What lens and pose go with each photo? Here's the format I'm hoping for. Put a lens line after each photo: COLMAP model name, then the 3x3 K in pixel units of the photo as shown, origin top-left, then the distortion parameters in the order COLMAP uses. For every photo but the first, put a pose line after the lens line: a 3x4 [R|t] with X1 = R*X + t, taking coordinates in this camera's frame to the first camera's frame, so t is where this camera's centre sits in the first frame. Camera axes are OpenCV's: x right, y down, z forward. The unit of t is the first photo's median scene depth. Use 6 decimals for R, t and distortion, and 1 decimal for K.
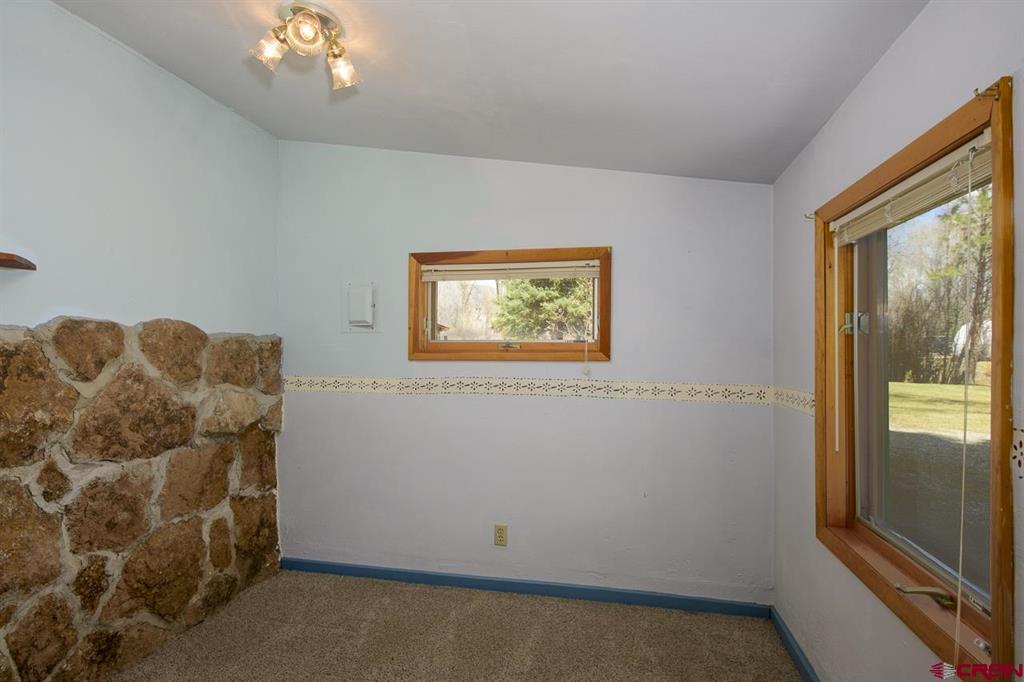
lens RADIAL K [[550.2, 0, 512.1], [0, 550.2, 338.4], [0, 0, 1]] dist [-0.005715, 0.000060]
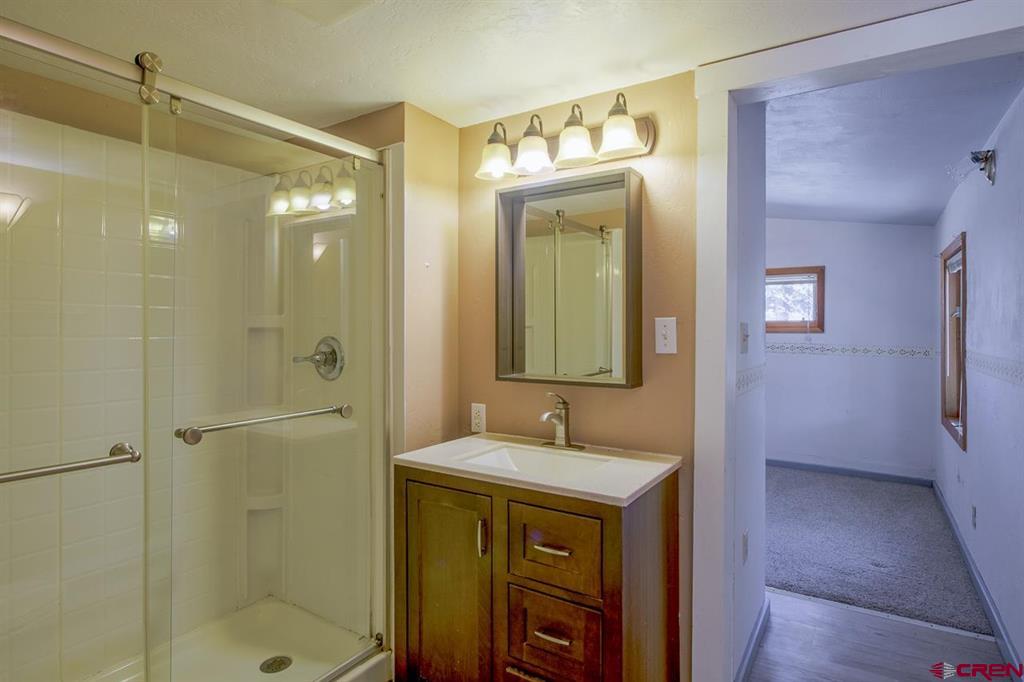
lens RADIAL K [[550.2, 0, 512.1], [0, 550.2, 338.4], [0, 0, 1]] dist [-0.005715, 0.000060]
pose [[0.930485, 0.005841, -0.366282, -1.016795], [0.008276, 0.999283, 0.036958, -0.129137], [0.366235, -0.037420, 0.929769, -9.662509]]
